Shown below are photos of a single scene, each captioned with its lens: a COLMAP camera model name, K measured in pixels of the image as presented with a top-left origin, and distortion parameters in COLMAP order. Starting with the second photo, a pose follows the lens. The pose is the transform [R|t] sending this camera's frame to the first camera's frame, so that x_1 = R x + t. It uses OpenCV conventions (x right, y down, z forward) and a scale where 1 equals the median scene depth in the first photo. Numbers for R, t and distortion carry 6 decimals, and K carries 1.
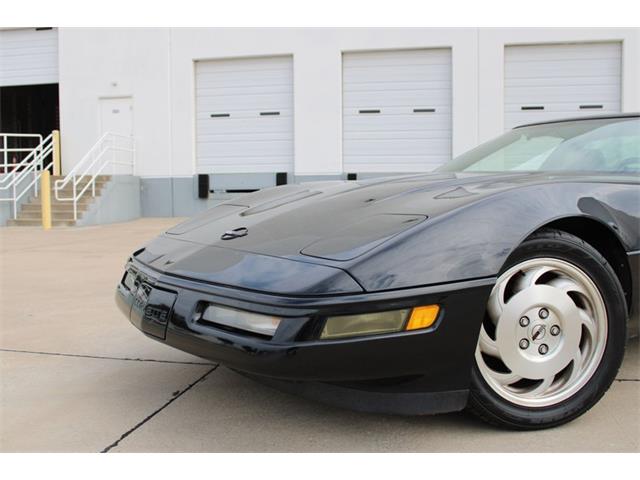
lens RADIAL K [[660.5, 0, 346.9], [0, 660.5, 229.7], [0, 0, 1]] dist [-0.035314, 0.000000]
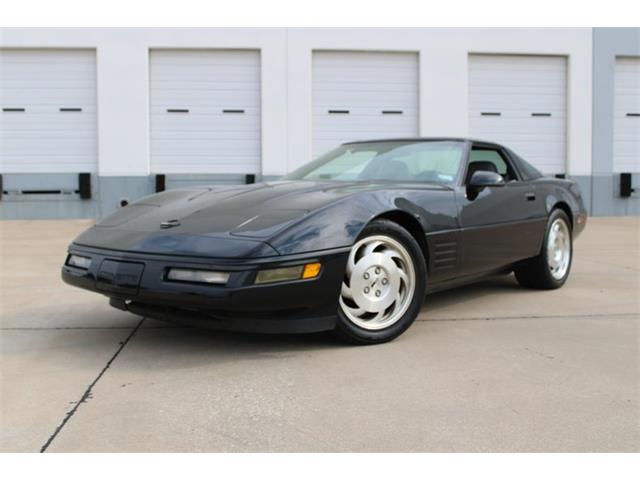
lens RADIAL K [[1052.7, 0, 319.4], [0, 1052.7, 241.7], [0, 0, 1]] dist [0.003114, 0.000000]
pose [[0.954035, -0.014905, 0.299325, -0.593163], [0.017224, 0.999839, -0.005111, 0.066520], [-0.299200, 0.010032, 0.954138, -1.381248]]
